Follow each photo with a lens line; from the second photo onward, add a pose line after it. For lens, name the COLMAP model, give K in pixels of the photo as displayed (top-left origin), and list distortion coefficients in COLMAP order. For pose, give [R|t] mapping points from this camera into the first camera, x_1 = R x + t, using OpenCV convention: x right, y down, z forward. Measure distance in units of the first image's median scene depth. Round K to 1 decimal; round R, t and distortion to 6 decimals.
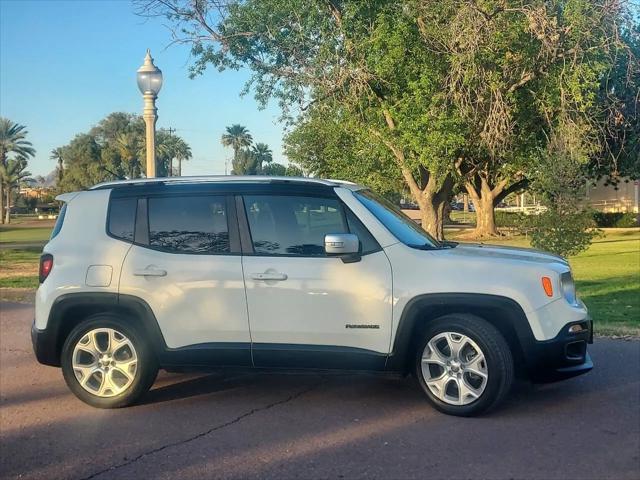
lens RADIAL K [[956.3, 0, 319.9], [0, 956.3, 238.1], [0, 0, 1]] dist [0.129630, 0.000000]
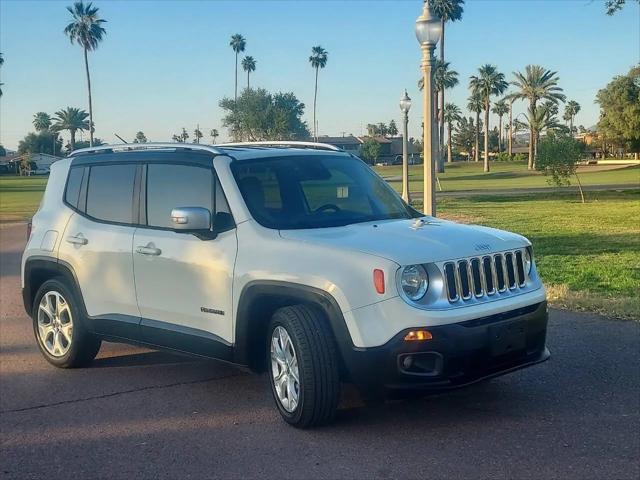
lens RADIAL K [[956.3, 0, 315.9], [0, 956.3, 236.8], [0, 0, 1]] dist [0.129630, 0.000000]
pose [[0.834324, 0.045520, -0.549392, 0.599728], [-0.021060, 0.998489, 0.050748, -0.025018], [0.550872, -0.030770, 0.834022, 0.292073]]
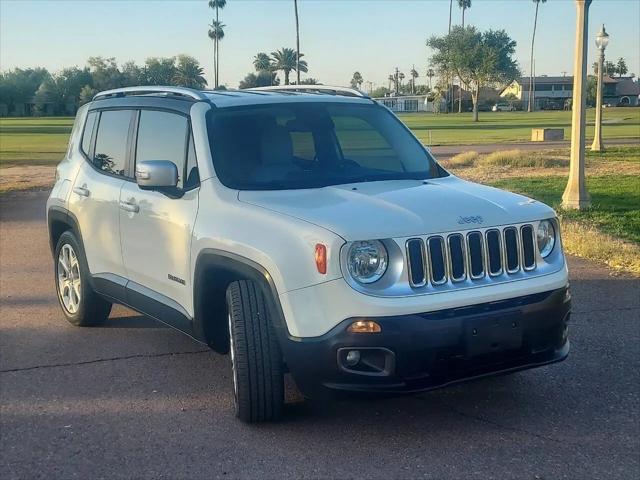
lens RADIAL K [[956.3, 0, 318.4], [0, 956.3, 236.5], [0, 0, 1]] dist [0.129630, 0.000000]
pose [[0.692248, 0.110269, -0.713186, 0.671184], [-0.036852, 0.992369, 0.117665, -0.040646], [0.720718, -0.055171, 0.691029, 0.516342]]
